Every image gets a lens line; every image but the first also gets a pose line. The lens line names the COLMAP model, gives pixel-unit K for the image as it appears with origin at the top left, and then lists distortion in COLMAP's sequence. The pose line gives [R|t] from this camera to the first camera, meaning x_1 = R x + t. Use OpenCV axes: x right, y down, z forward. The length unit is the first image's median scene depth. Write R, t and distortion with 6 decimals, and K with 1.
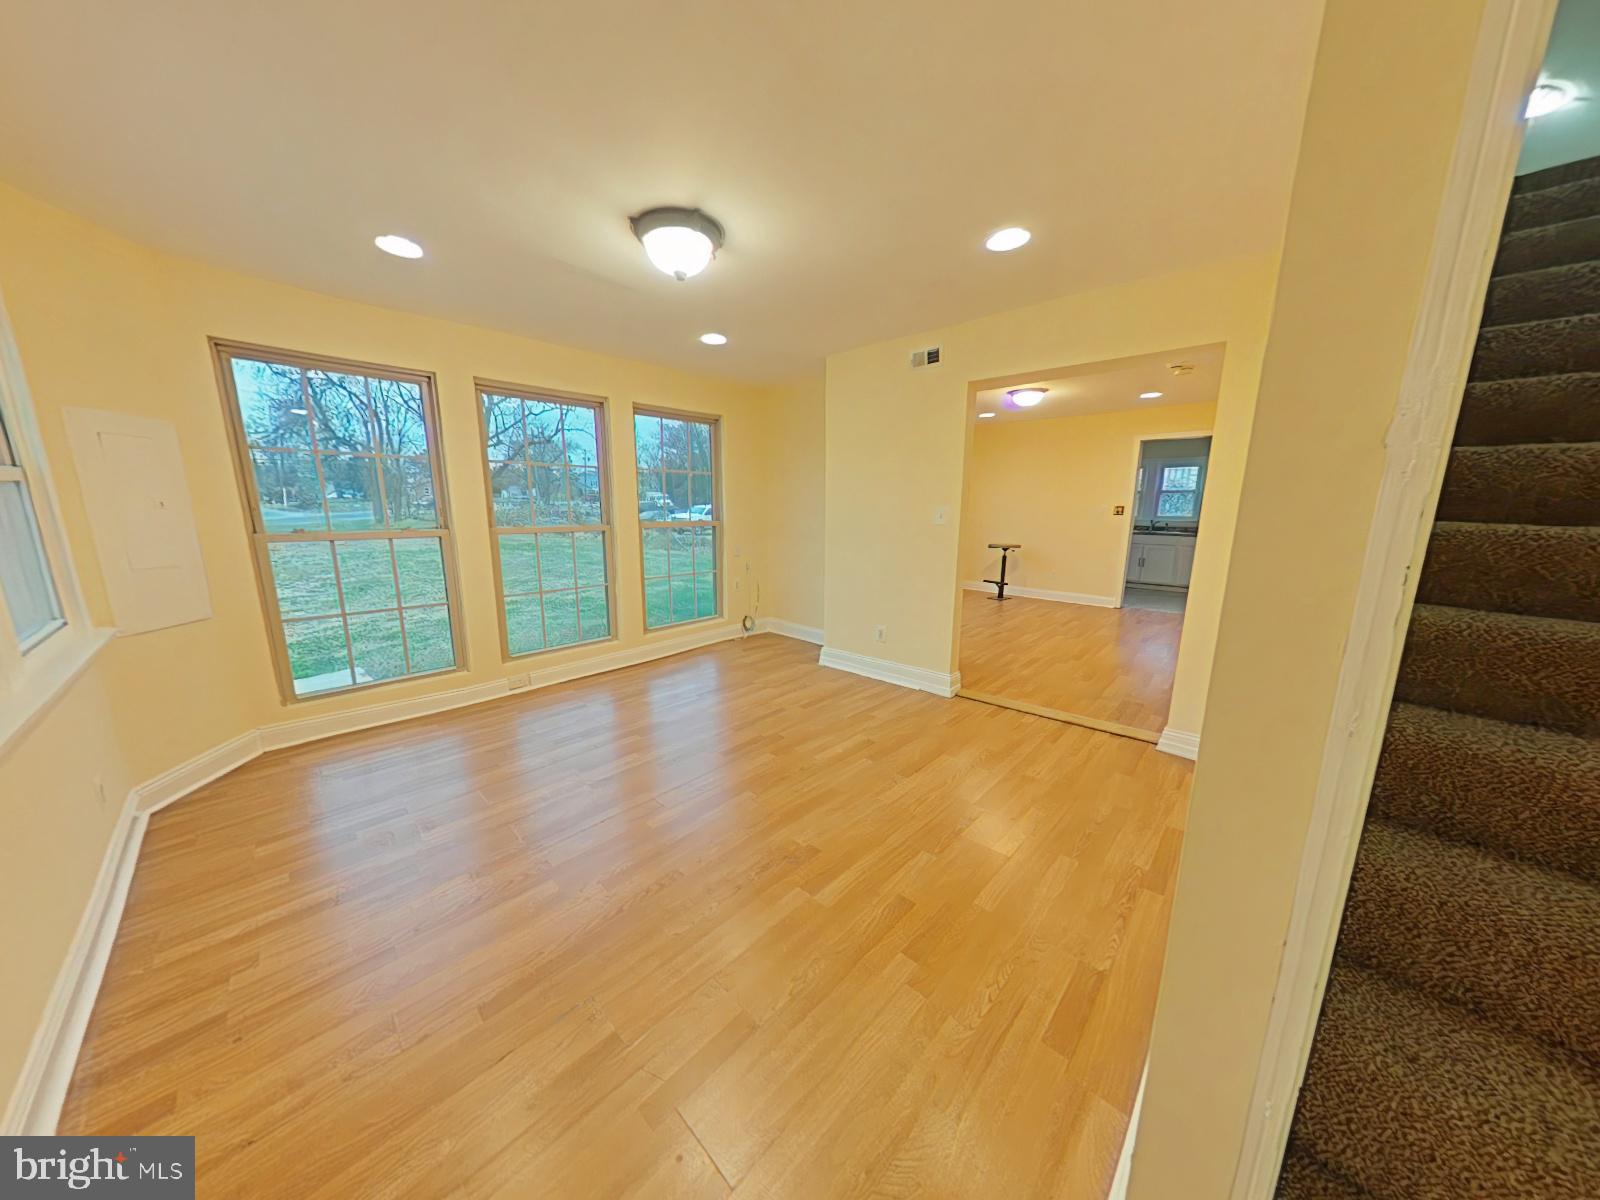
lens RADIAL K [[503.7, 0, 805.5], [0, 503.7, 601.4], [0, 0, 1]] dist [0.002064, -0.000307]
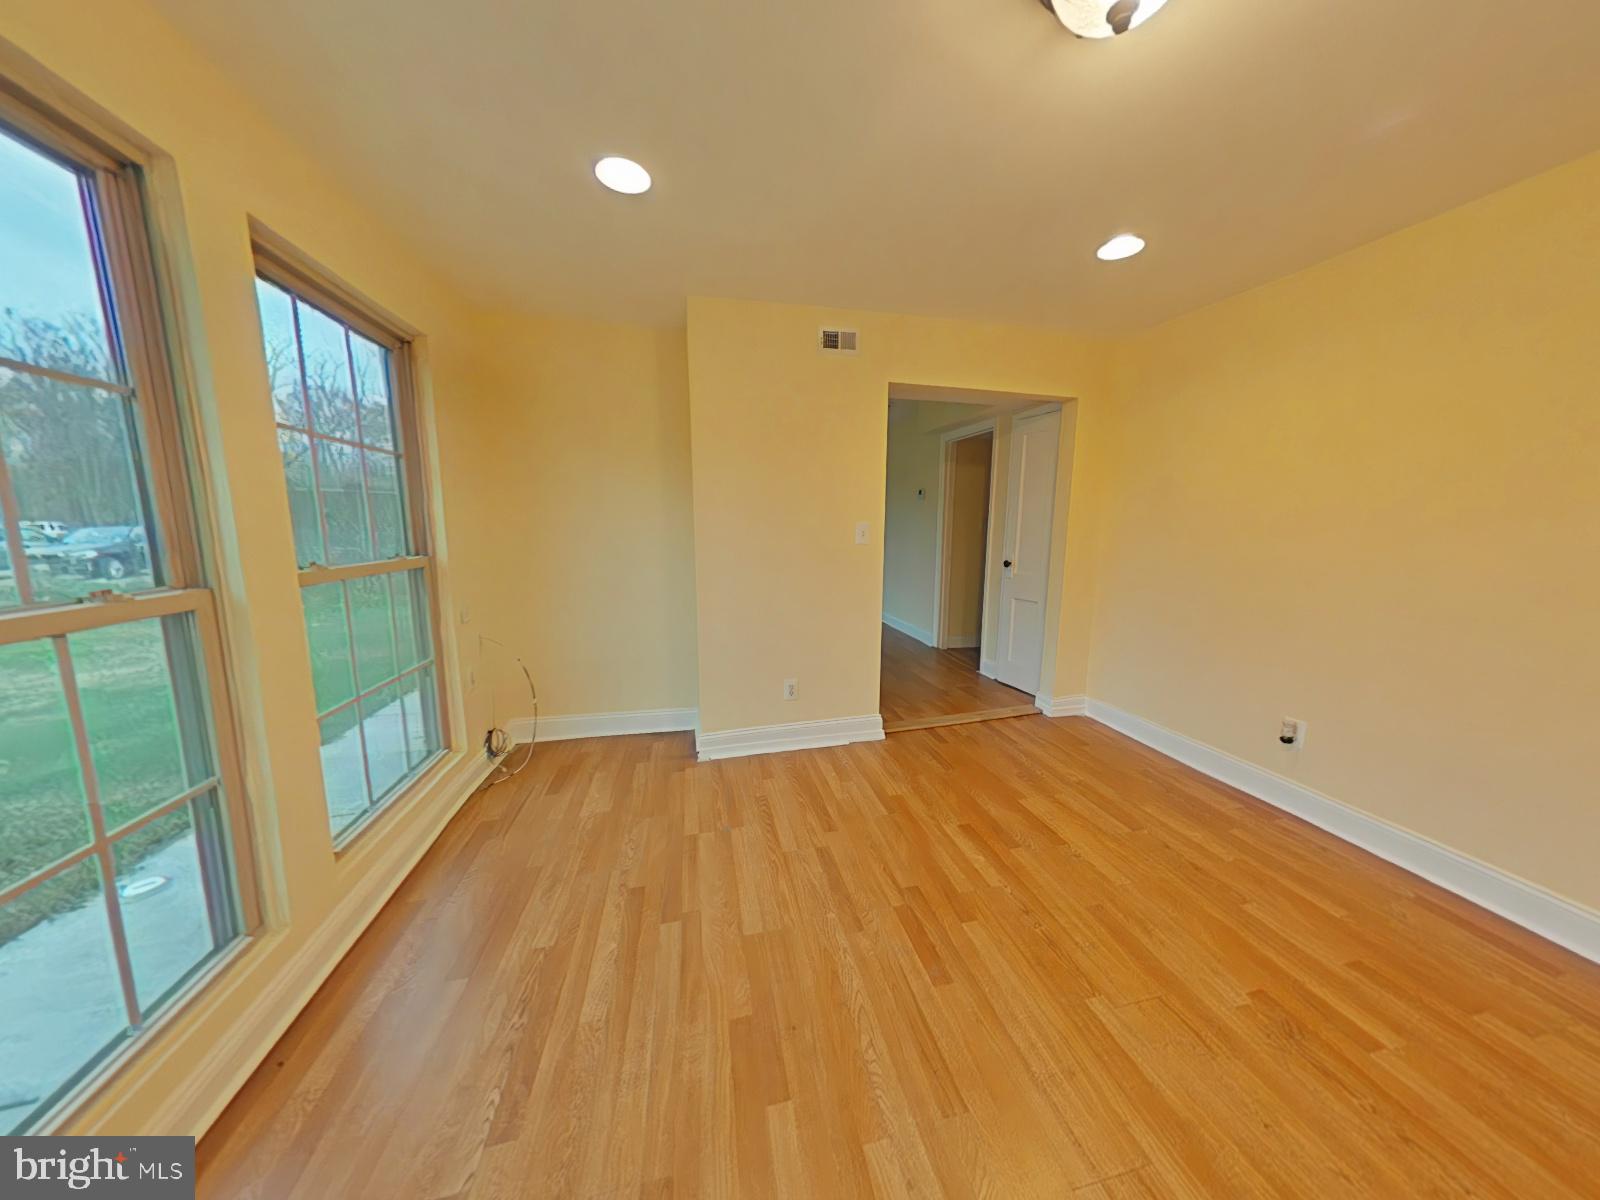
lens RADIAL K [[503.7, 0, 800.0], [0, 503.7, 602.4], [0, 0, 1]] dist [0.002064, -0.000307]
pose [[0.575982, -0.132685, 0.806622, -0.508254], [0.155422, 0.986516, 0.051294, -0.119889], [-0.802551, 0.095822, 0.588837, 0.609284]]
